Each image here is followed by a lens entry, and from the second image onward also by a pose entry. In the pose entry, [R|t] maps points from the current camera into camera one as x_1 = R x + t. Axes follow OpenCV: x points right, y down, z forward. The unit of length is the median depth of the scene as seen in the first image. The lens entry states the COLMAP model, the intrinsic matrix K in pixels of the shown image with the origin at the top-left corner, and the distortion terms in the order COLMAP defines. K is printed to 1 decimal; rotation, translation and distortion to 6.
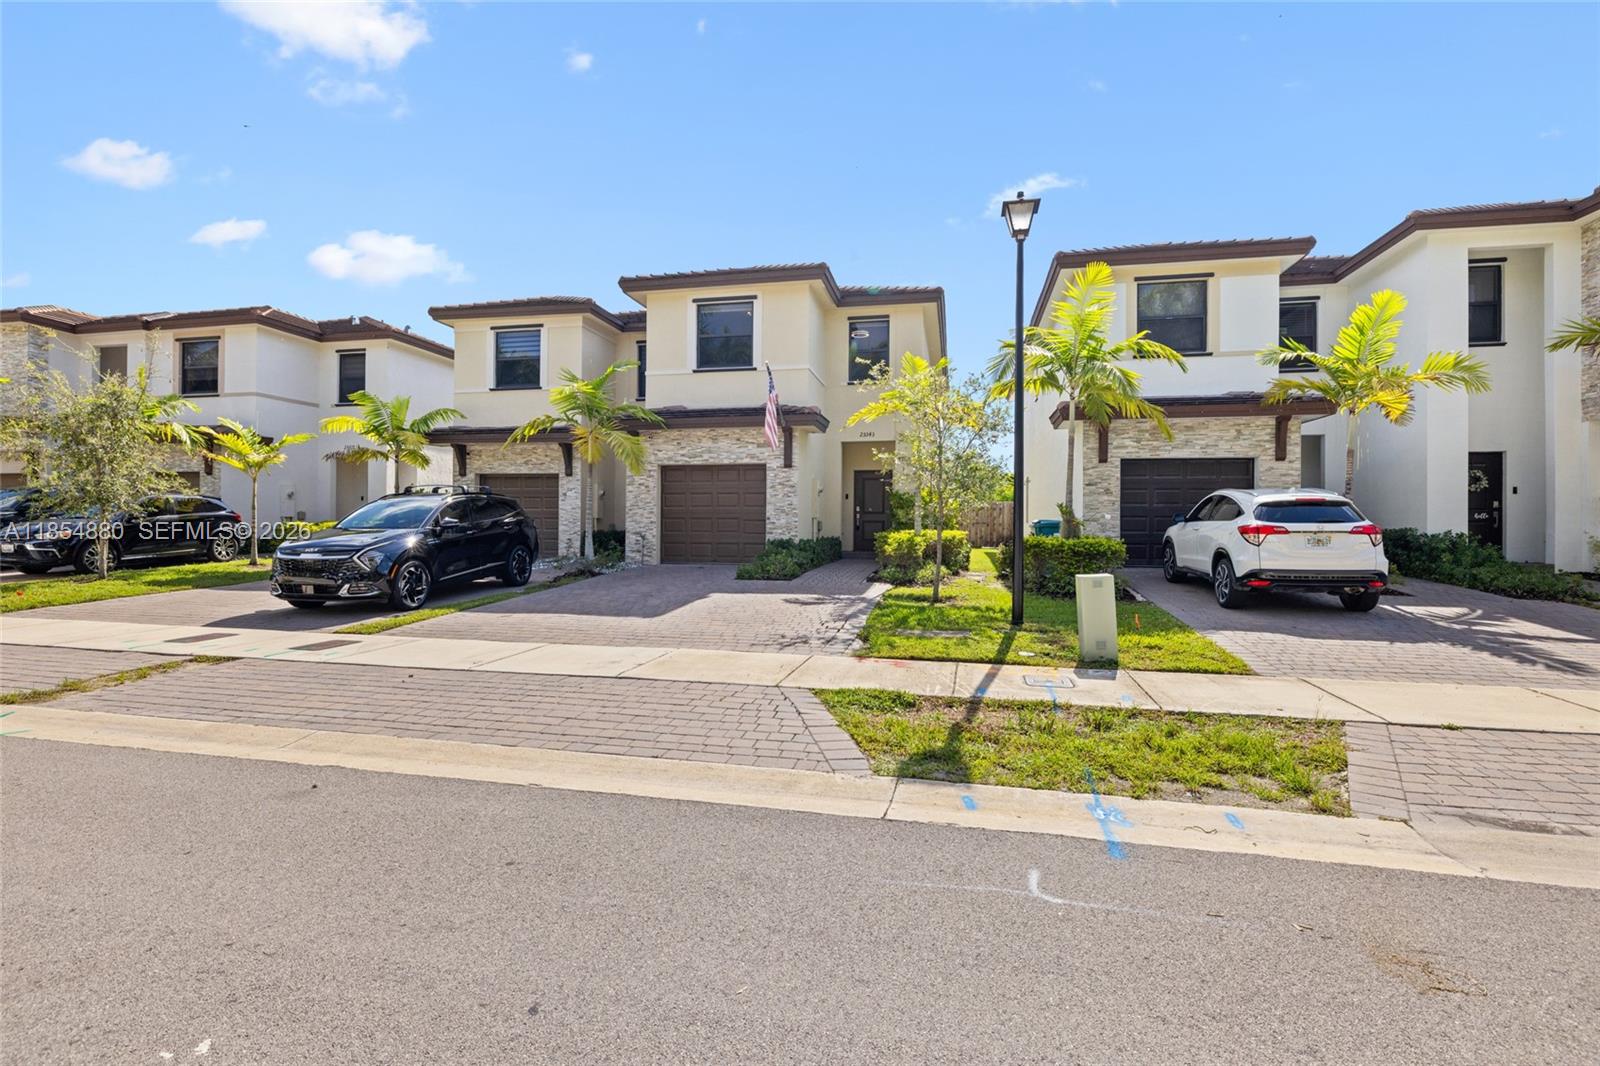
lens RADIAL K [[763.7, 0, 797.1], [0, 763.7, 530.3], [0, 0, 1]] dist [0.000075, 0.000002]
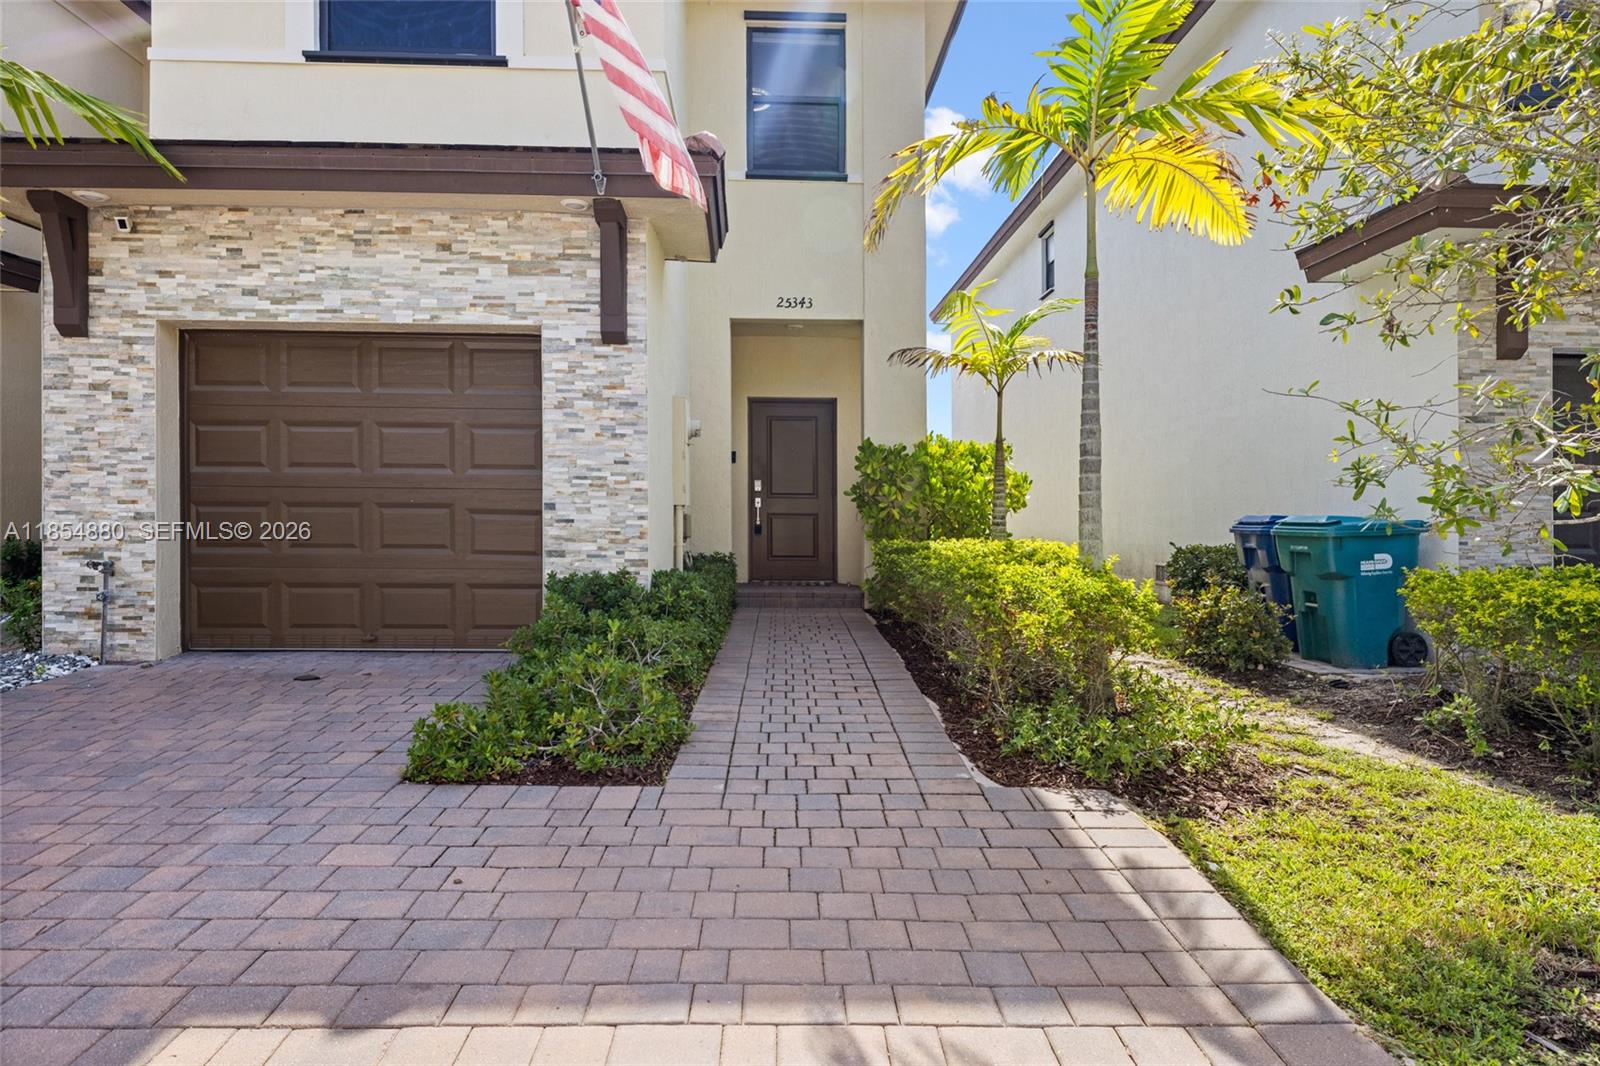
lens RADIAL K [[922.8, 0, 809.2], [0, 922.8, 569.2], [0, 0, 1]] dist [0.000602, -0.000217]
pose [[0.970394, -0.008533, 0.241377, -0.025507], [-0.004333, 0.998600, 0.052725, -0.010029], [-0.241489, -0.052210, 0.968998, 0.595623]]
